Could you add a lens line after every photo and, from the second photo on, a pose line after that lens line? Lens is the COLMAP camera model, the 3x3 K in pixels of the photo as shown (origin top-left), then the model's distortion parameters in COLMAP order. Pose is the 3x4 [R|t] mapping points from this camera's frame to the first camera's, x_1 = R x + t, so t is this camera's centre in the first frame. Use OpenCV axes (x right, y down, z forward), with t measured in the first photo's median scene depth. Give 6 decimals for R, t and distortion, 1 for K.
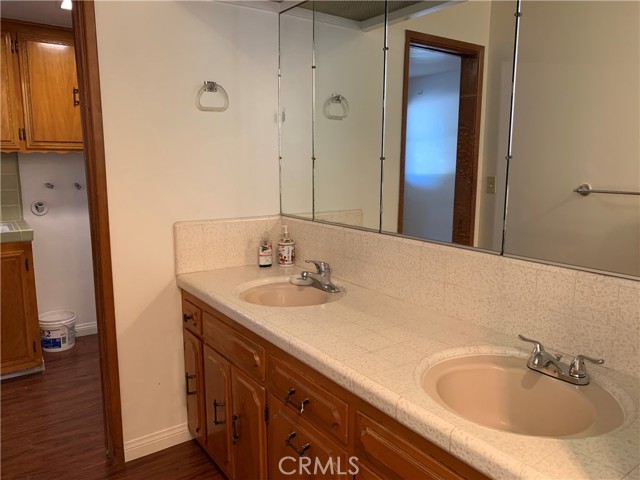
lens RADIAL K [[491.0, 0, 320.5], [0, 491.0, 238.5], [0, 0, 1]] dist [0.049286, -0.066301]
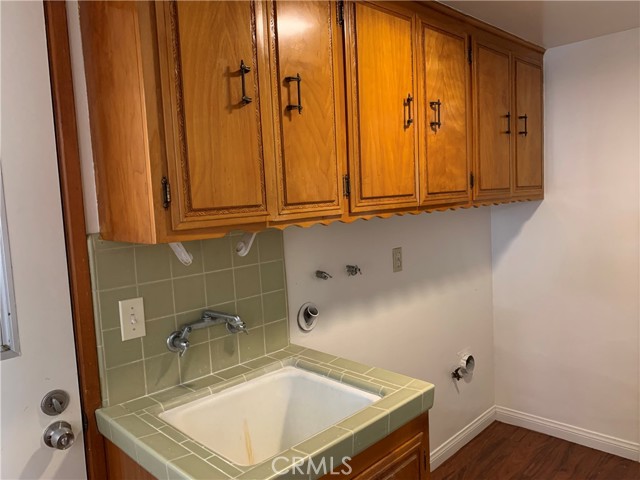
lens RADIAL K [[491.0, 0, 319.8], [0, 491.0, 240.7], [0, 0, 1]] dist [0.049286, -0.066301]
pose [[0.985253, -0.065924, 0.157891, -0.687604], [0.074382, 0.996061, -0.048265, -0.127957], [-0.154088, 0.059297, 0.986276, 0.491744]]
